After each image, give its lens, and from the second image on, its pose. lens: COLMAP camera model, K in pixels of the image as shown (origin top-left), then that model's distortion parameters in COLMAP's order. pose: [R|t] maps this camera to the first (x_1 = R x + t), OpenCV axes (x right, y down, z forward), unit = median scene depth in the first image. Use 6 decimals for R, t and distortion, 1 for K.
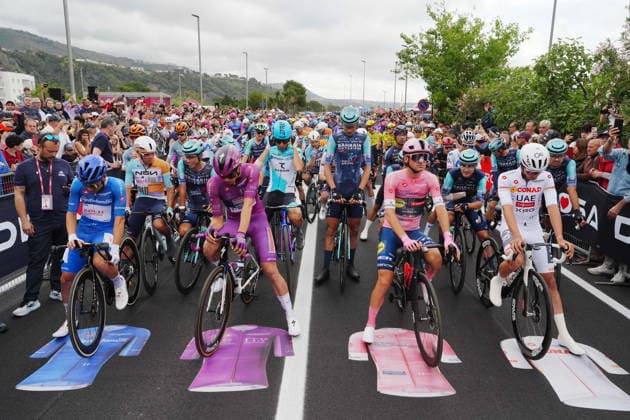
lens RADIAL K [[480.0, 0, 315.0], [0, 480.0, 210.0], [0, 0, 1]] dist [0.001889, 0.001910]
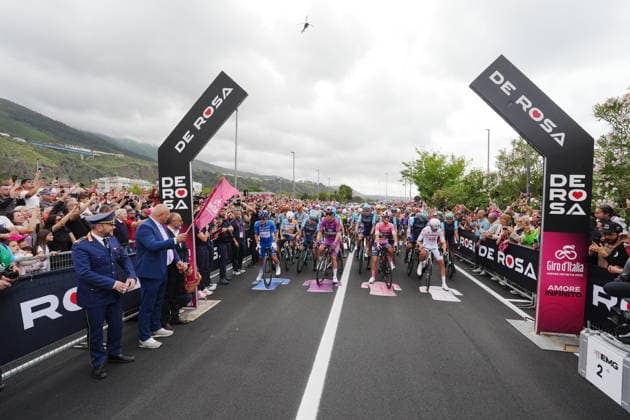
lens RADIAL K [[480.0, 0, 315.0], [0, 480.0, 210.0], [0, 0, 1]] dist [0.001889, 0.001910]
pose [[0.993560, 0.001678, -0.113298, 0.056006], [-0.023053, 0.981971, -0.187623, 0.184474], [0.110941, 0.189026, 0.975685, -0.863305]]
